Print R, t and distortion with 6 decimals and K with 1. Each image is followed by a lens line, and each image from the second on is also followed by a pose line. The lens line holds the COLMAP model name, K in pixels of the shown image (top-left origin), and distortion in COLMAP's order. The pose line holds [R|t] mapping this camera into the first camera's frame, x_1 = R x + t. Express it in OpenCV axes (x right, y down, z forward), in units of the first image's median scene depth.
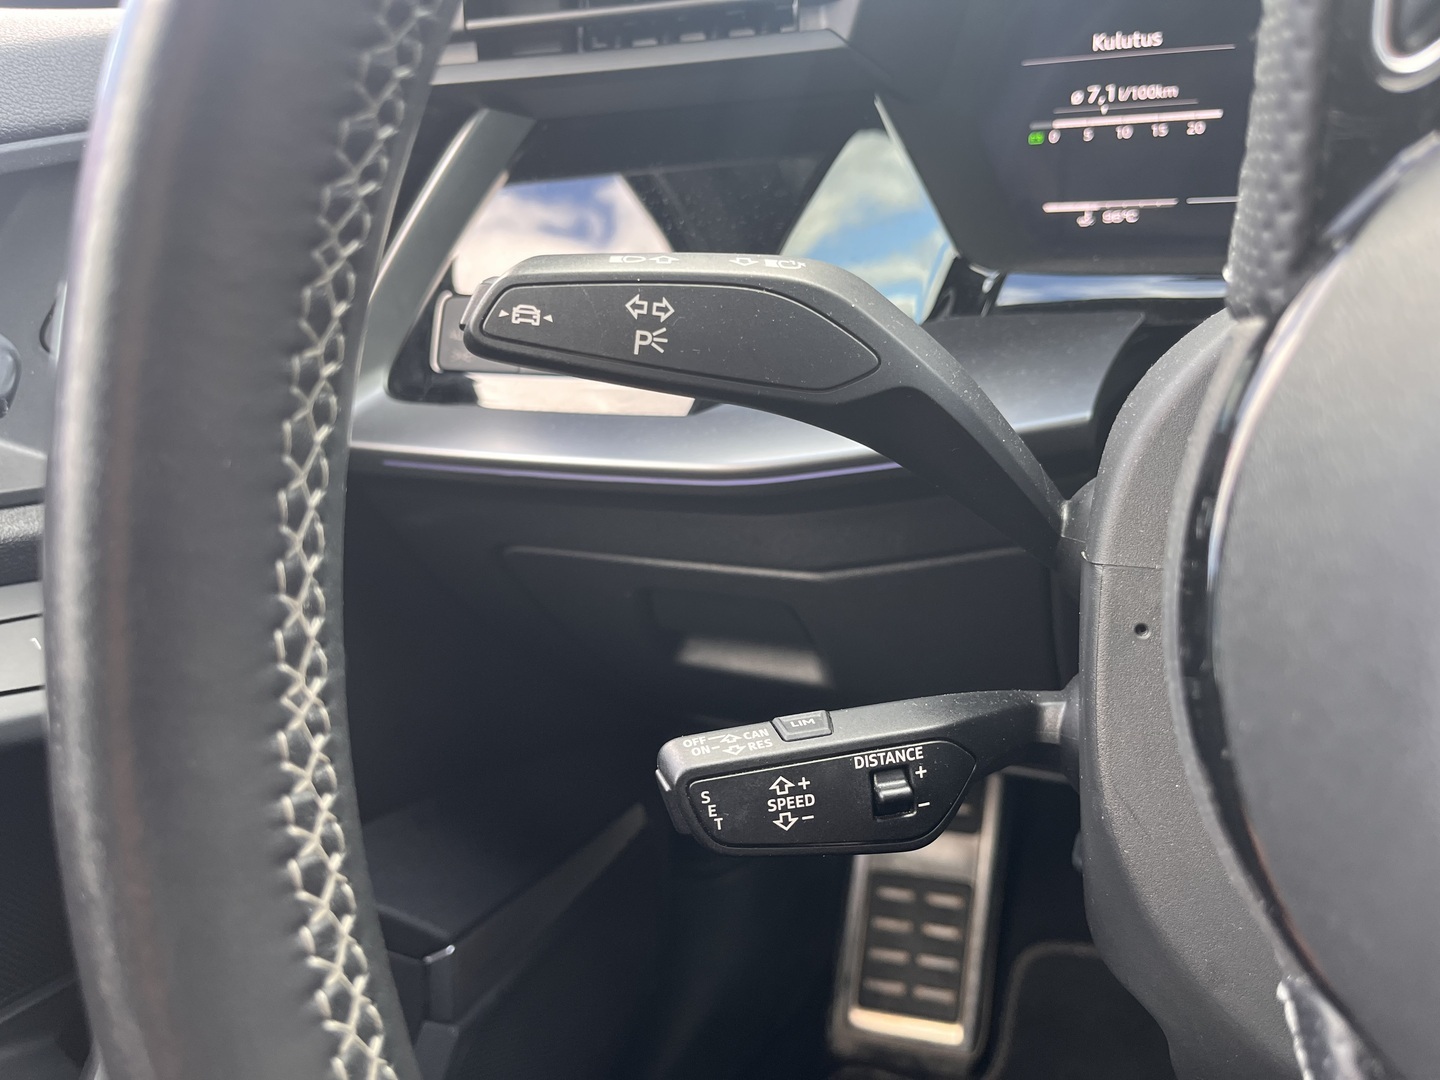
lens RADIAL K [[1122.8, 0, 720.0], [0, 1122.8, 540.0], [0, 0, 1]] dist [0.000158, -0.002422]
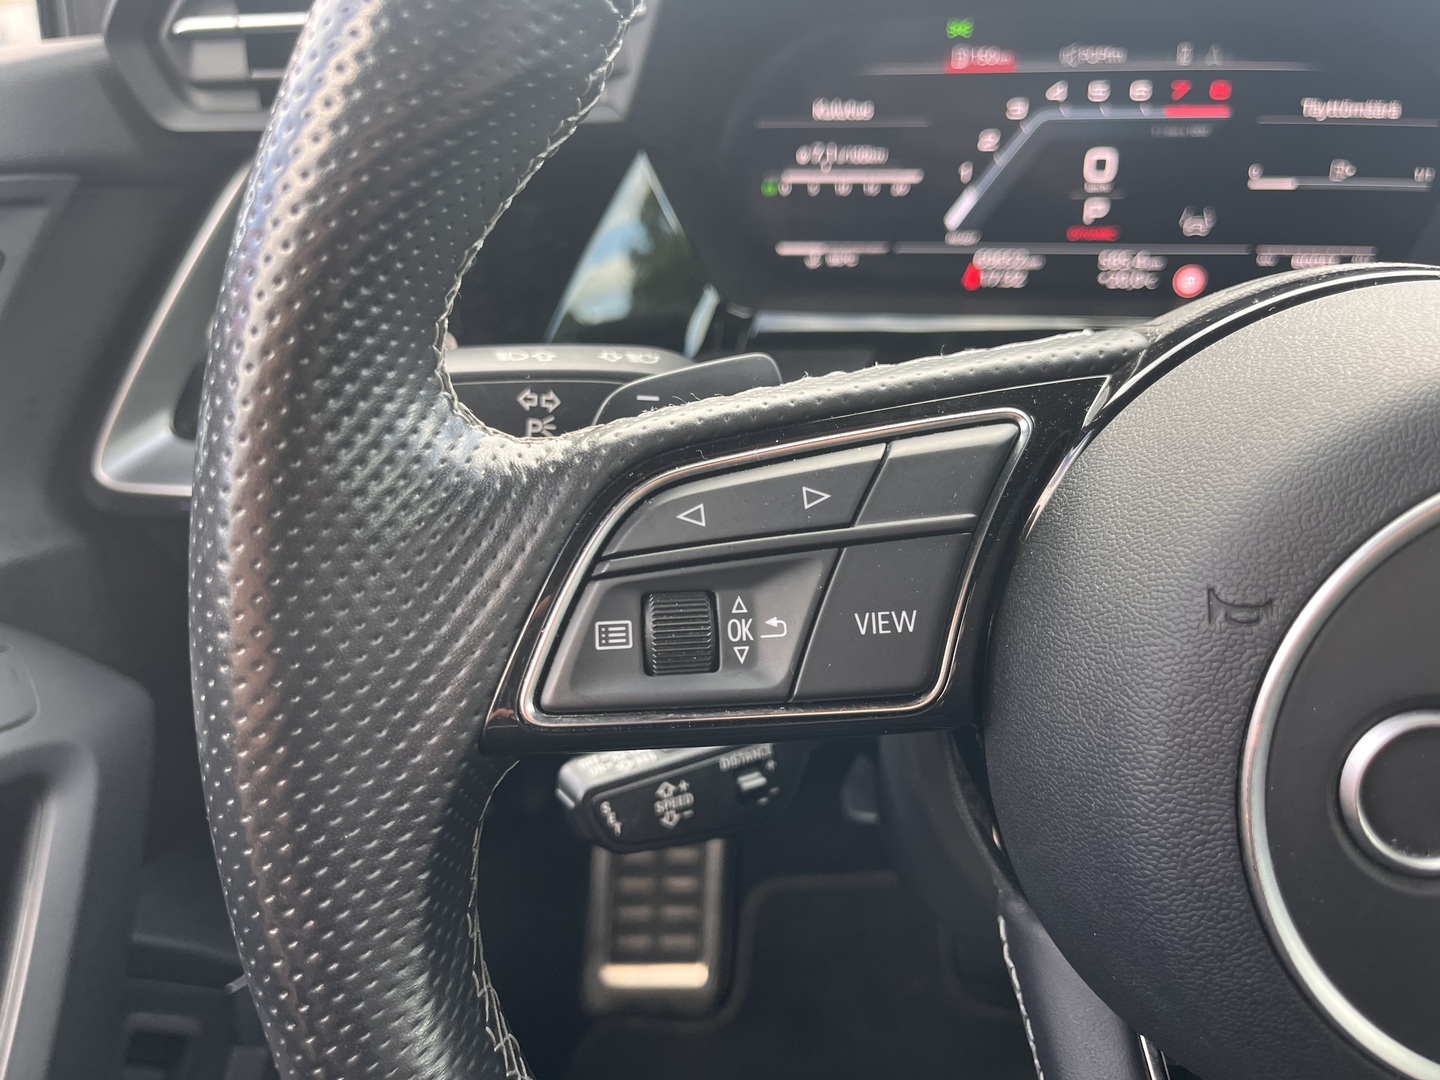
lens RADIAL K [[1105.8, 0, 720.0], [0, 1105.8, 540.0], [0, 0, 1]] dist [0.007273, 0.003393]
pose [[0.960049, -0.059878, 0.273350, -0.193775], [0.052331, 0.998022, 0.034824, -0.086517], [-0.274894, -0.019128, 0.961284, -0.154069]]
